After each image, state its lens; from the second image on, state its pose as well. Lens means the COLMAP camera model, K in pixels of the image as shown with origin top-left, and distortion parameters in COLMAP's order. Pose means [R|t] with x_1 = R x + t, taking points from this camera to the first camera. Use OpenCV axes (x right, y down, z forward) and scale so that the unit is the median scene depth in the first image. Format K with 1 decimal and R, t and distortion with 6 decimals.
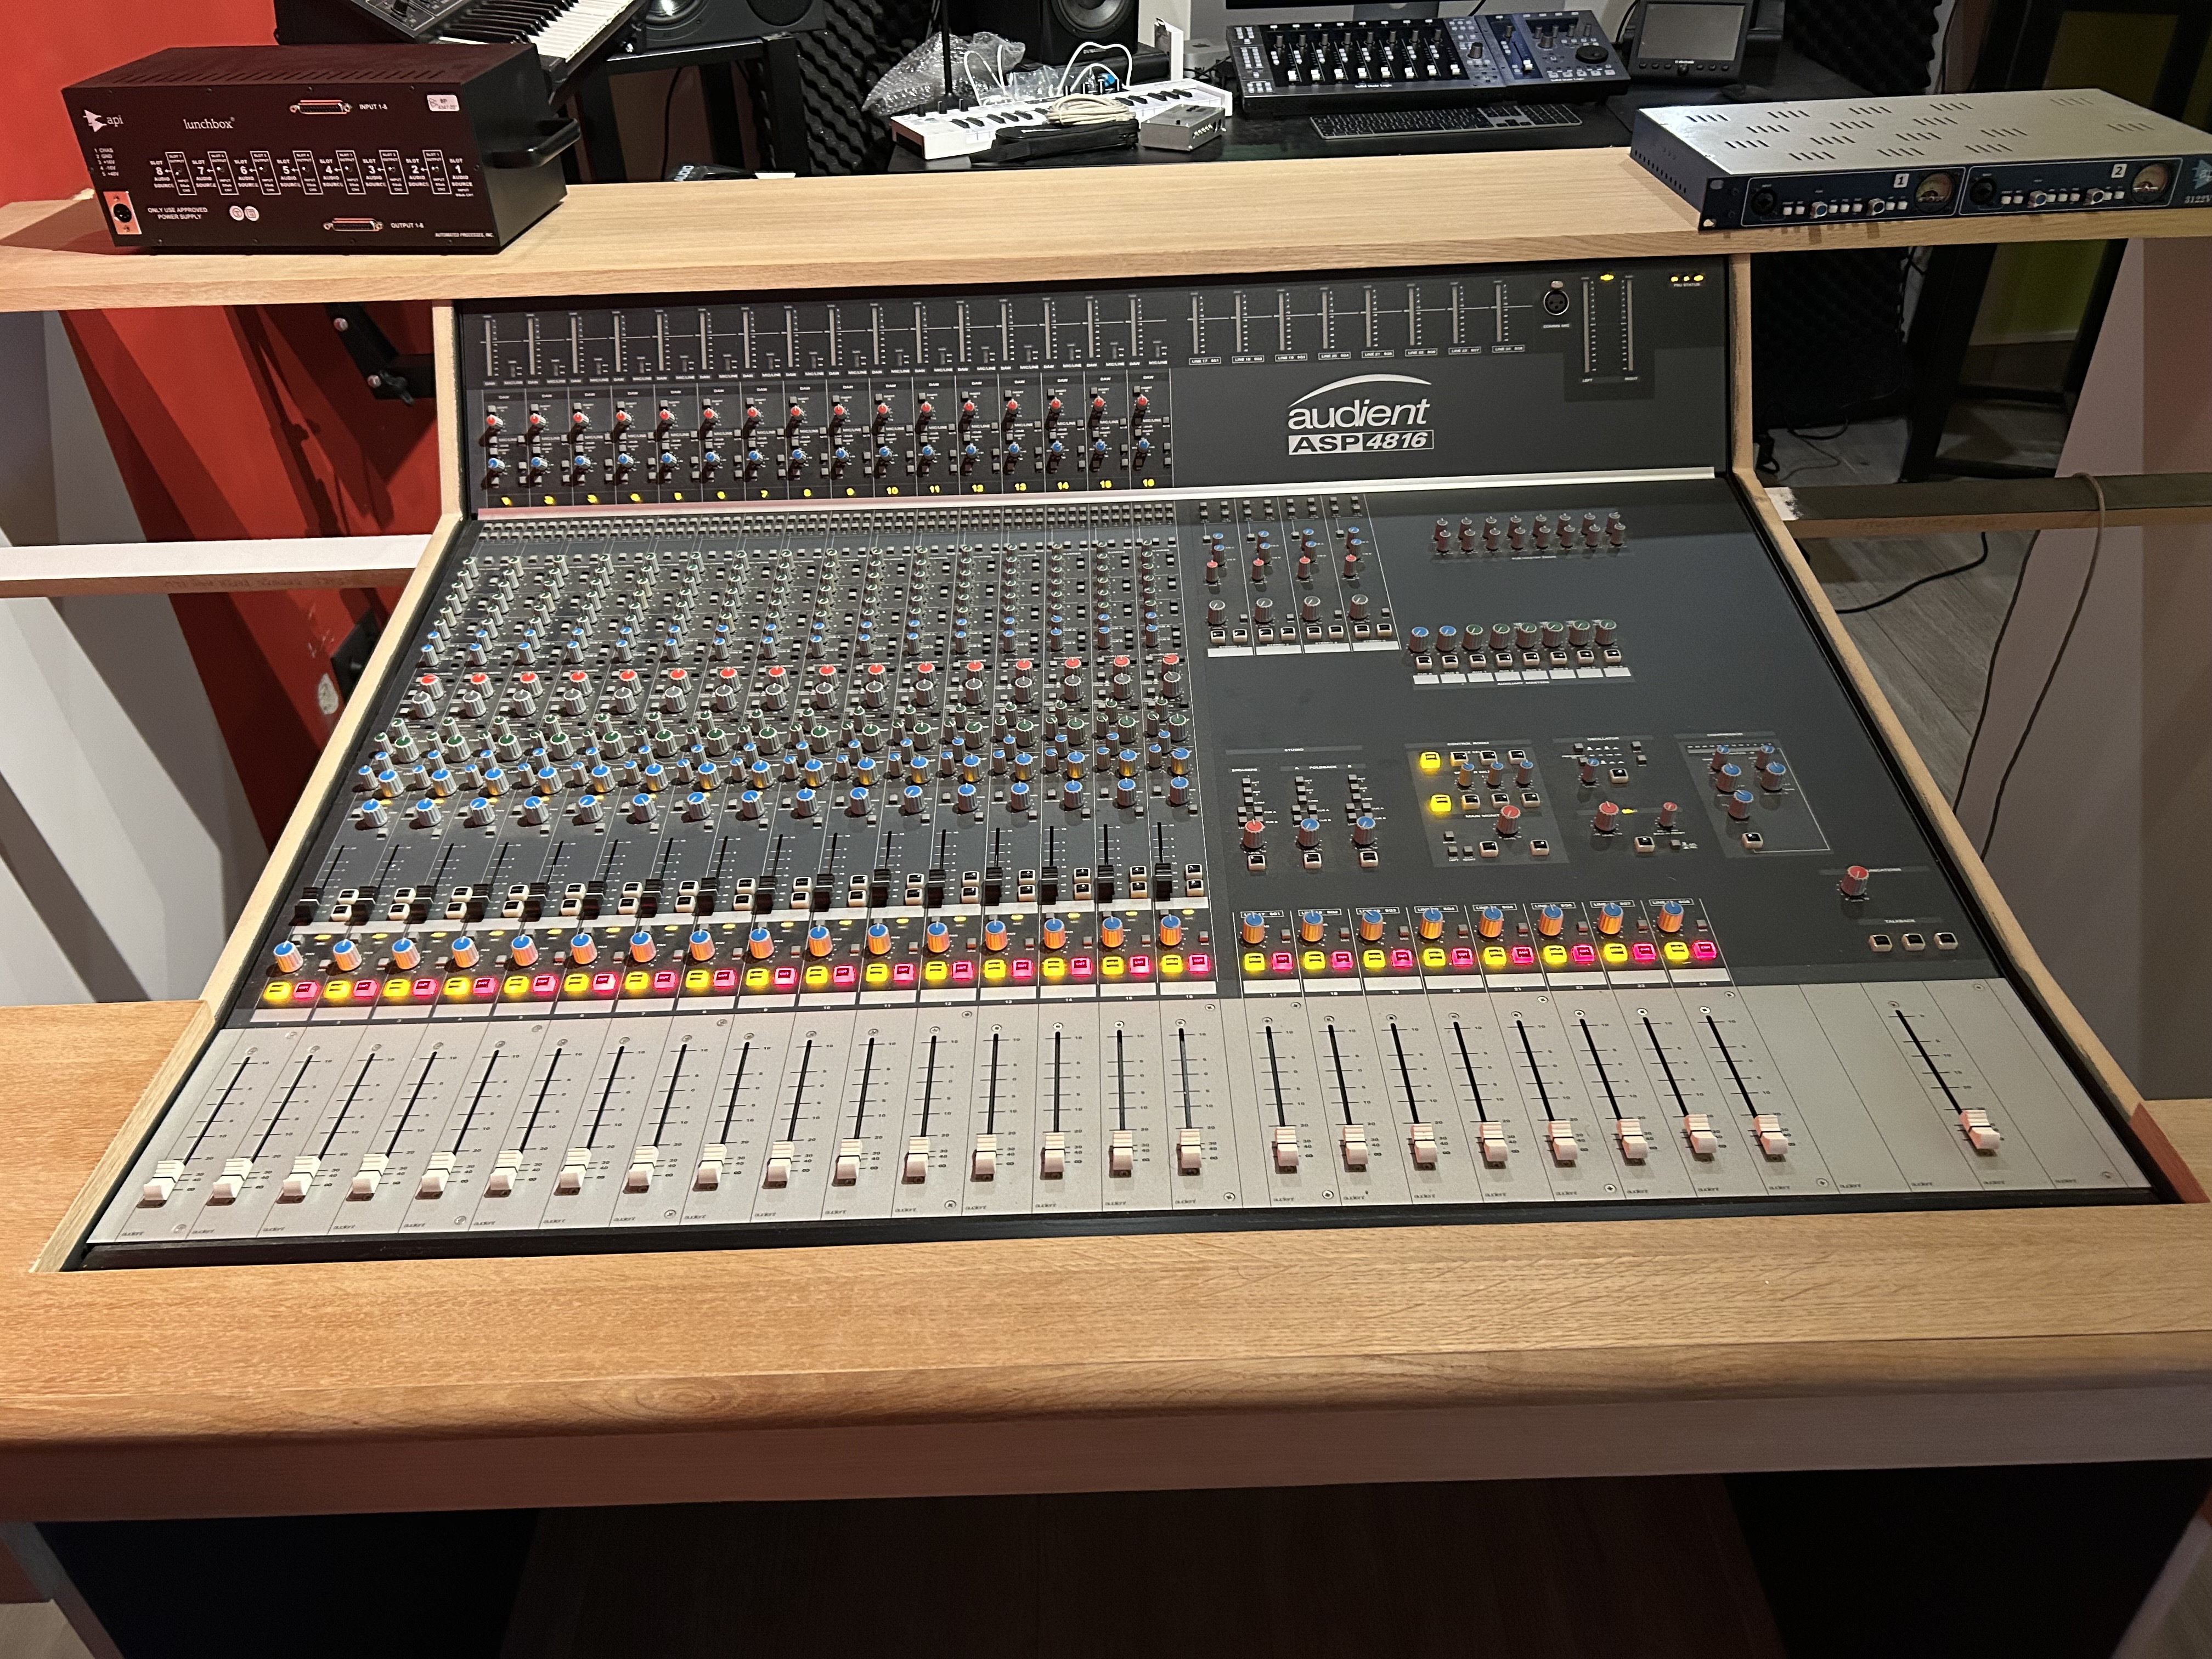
lens RADIAL K [[1637.0, 0, 1096.9], [0, 1637.0, 820.3], [0, 0, 1]] dist [0.084957, -0.179341]
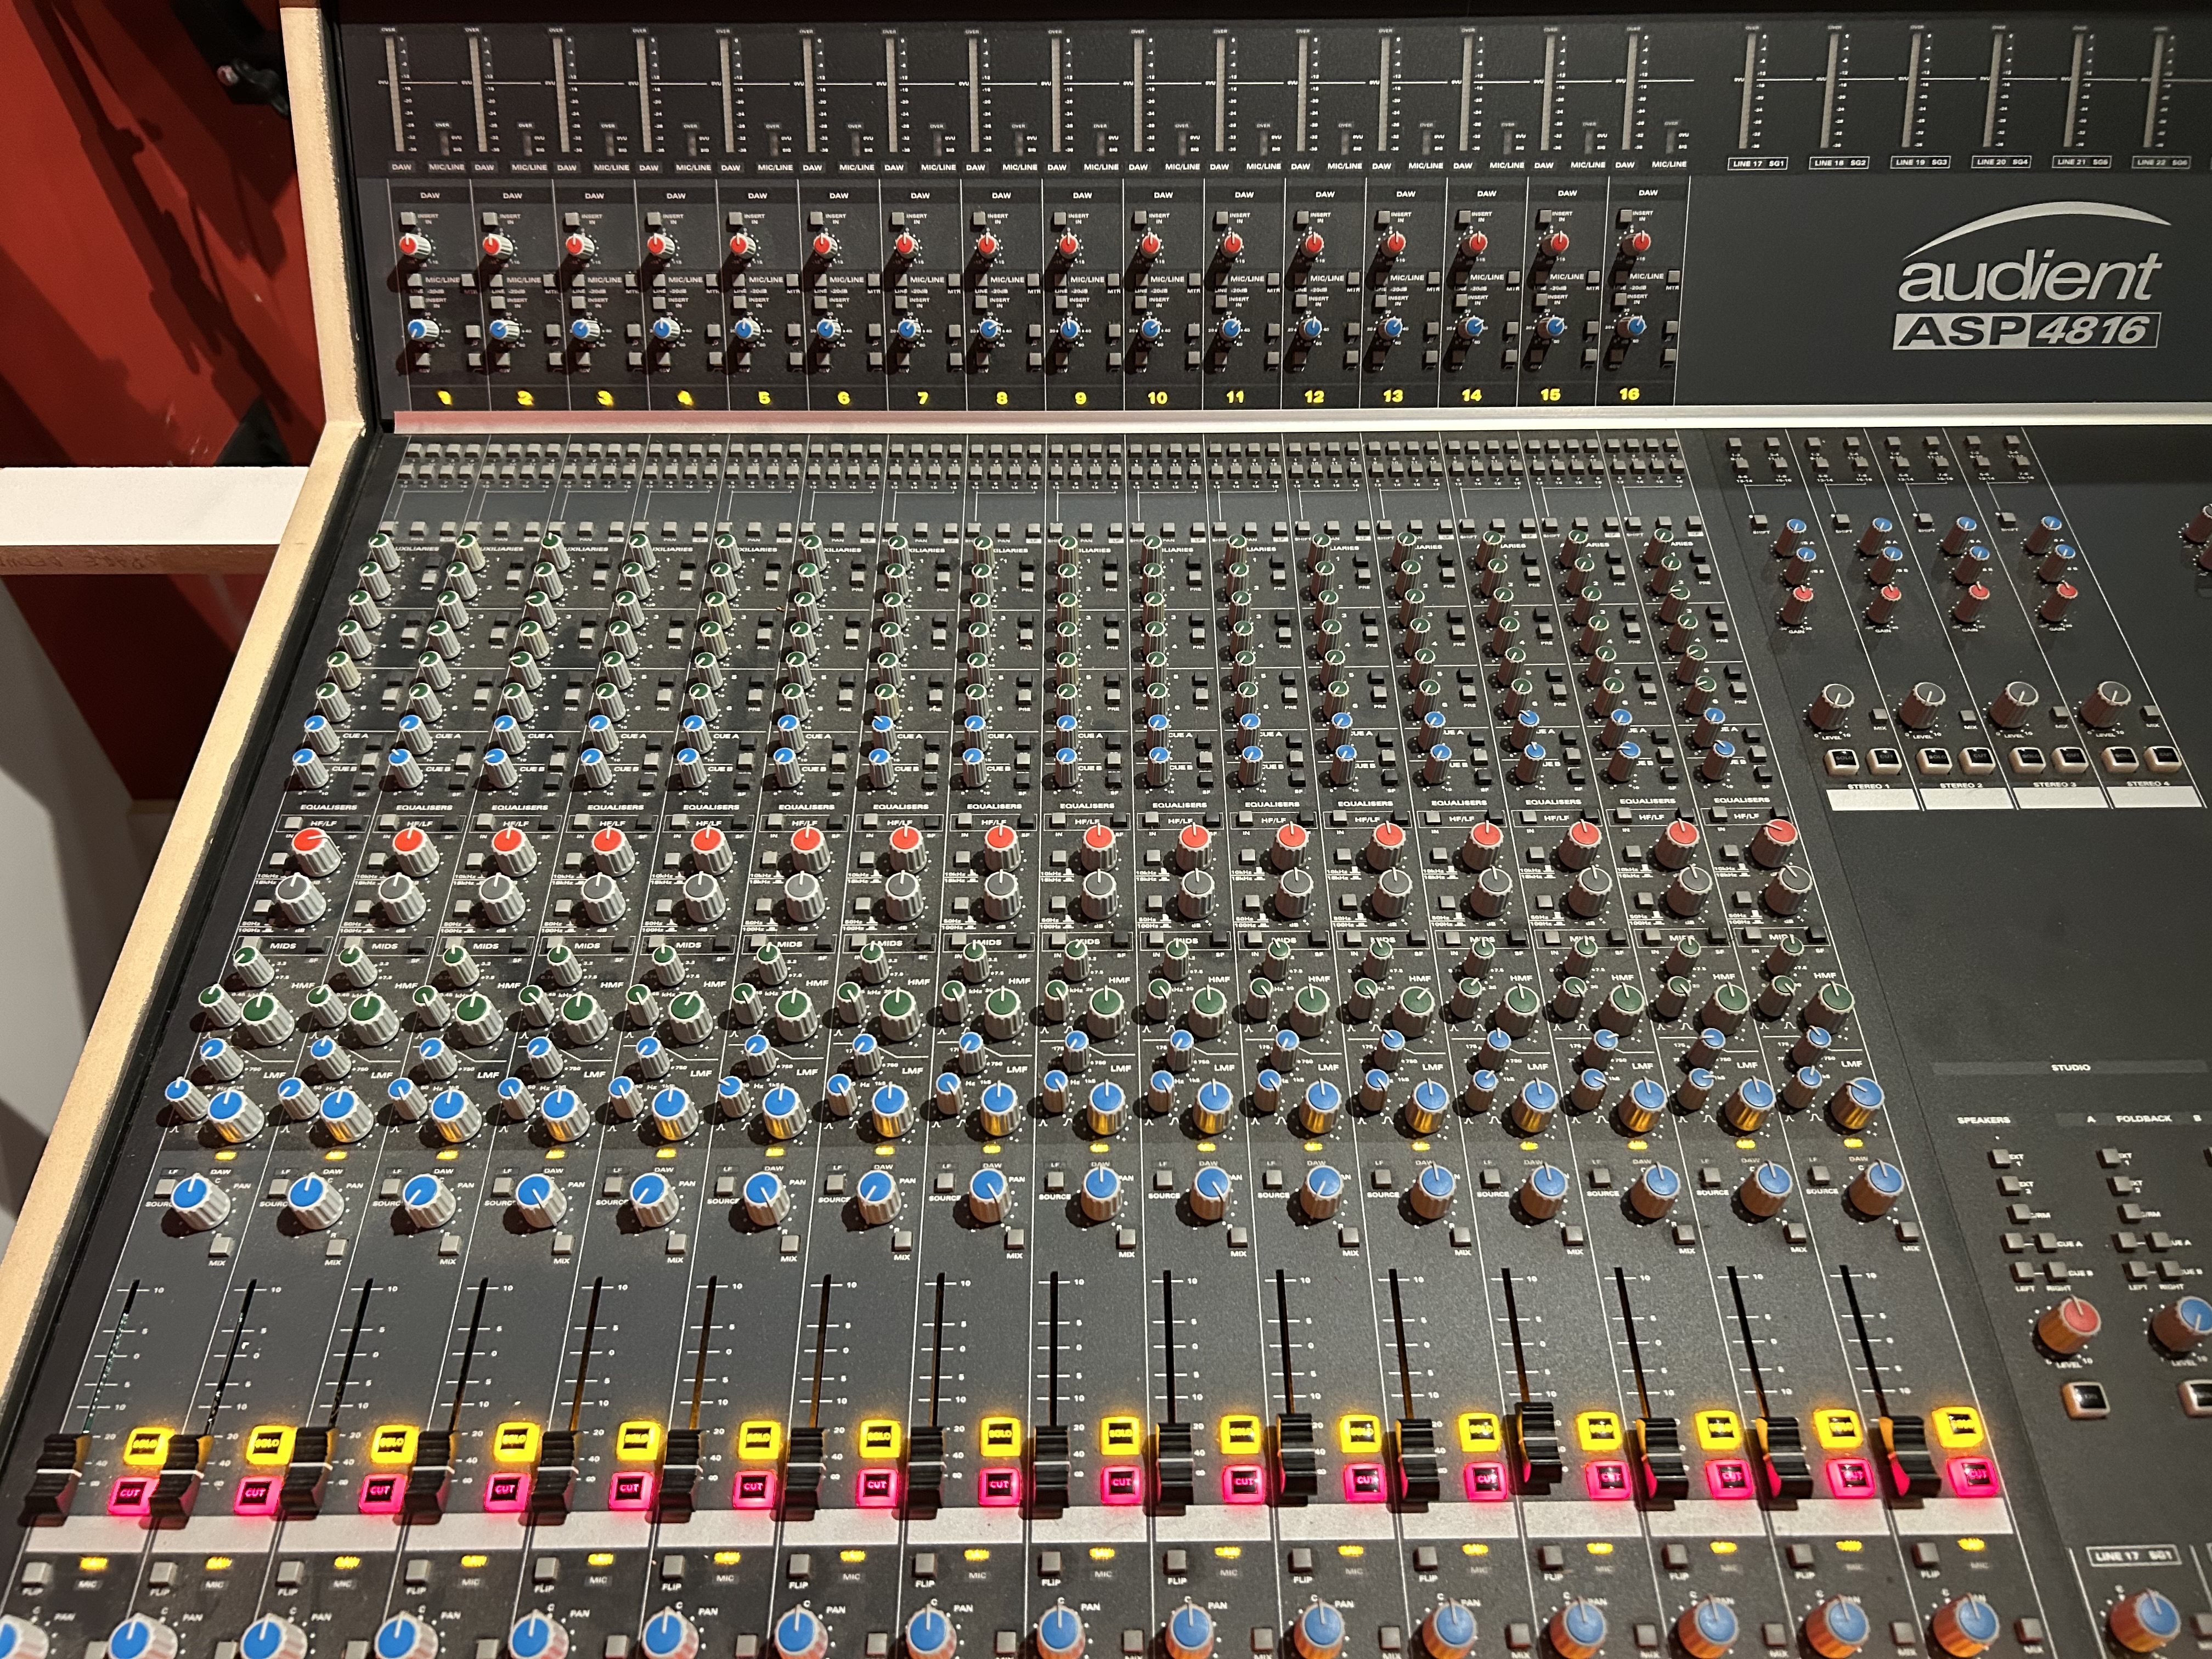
lens RADIAL K [[1669.7, 0, 1120.1], [0, 1669.7, 827.1], [0, 0, 1]] dist [0.047698, -0.060143]
pose [[0.999424, 0.021205, 0.026499, -0.149806], [-0.025950, 0.980667, 0.193957, -0.169595], [-0.021874, -0.194533, 0.980652, 0.431758]]
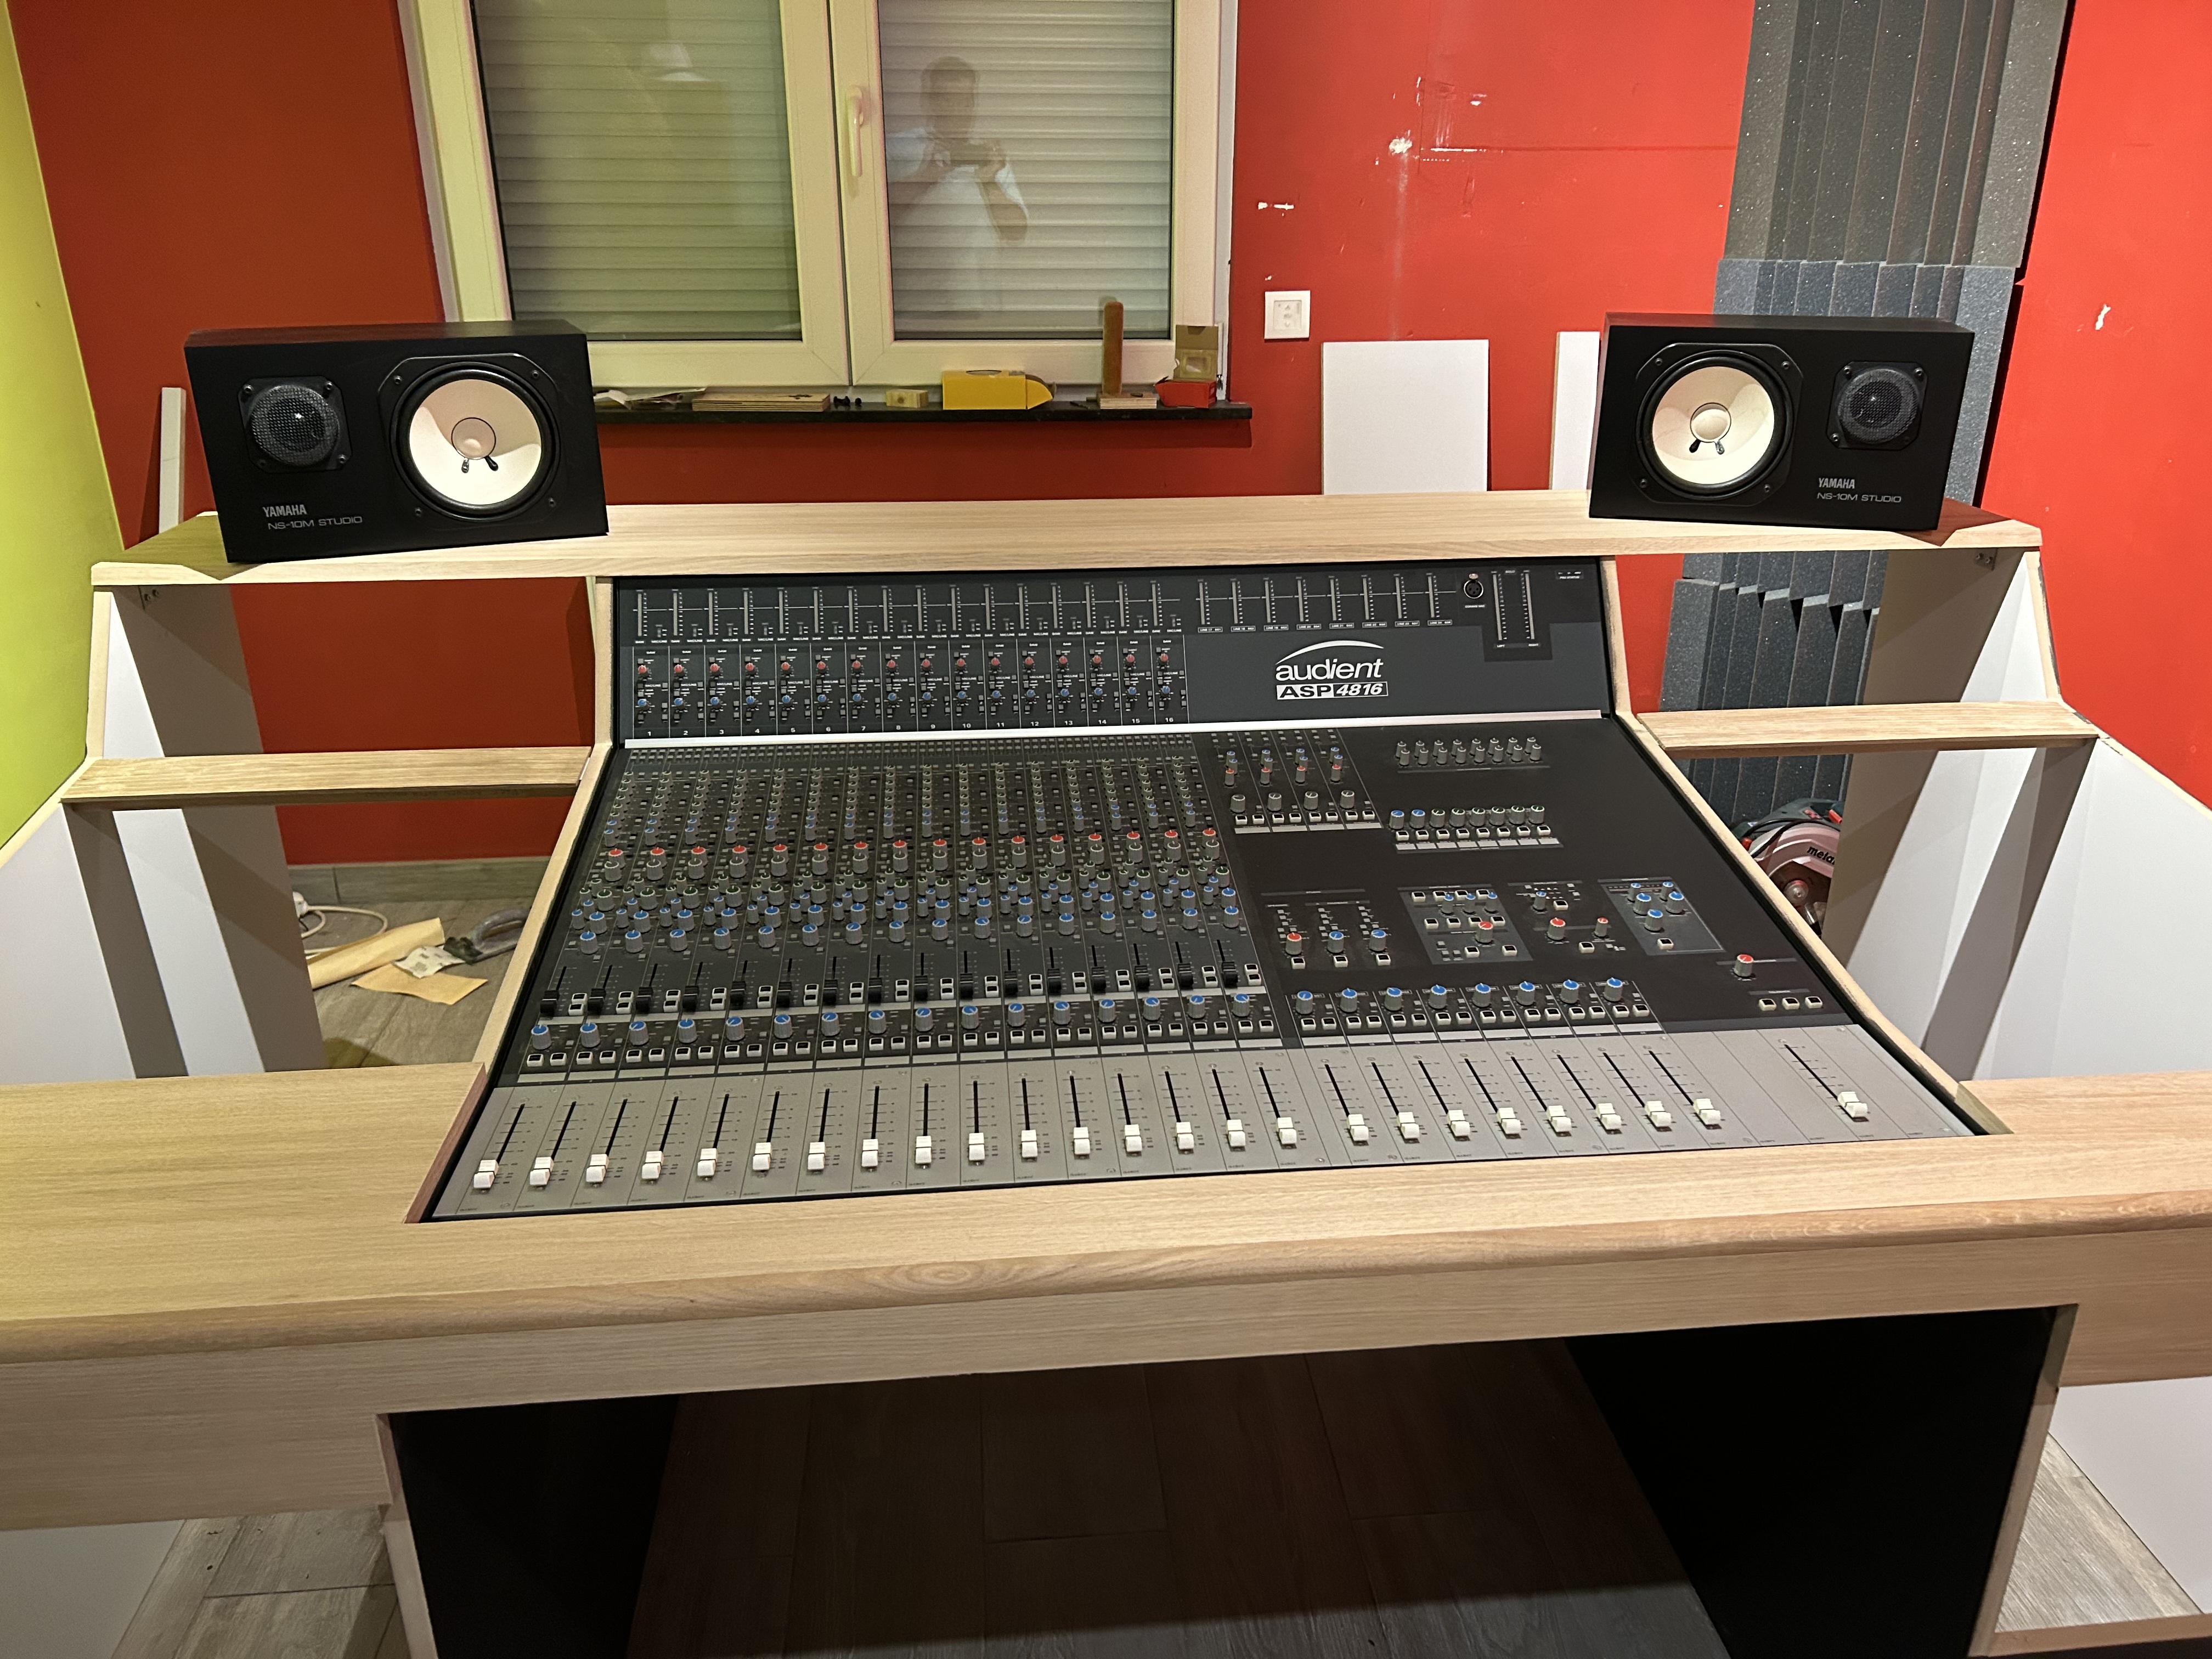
lens RADIAL K [[1632.5, 0, 1122.1], [0, 1632.5, 843.8], [0, 0, 1]] dist [0.154993, -0.445055]
pose [[0.995559, -0.003474, 0.094071, -0.124828], [0.023732, 0.976303, -0.215104, 0.159963], [-0.091094, 0.216381, 0.972050, -0.206290]]
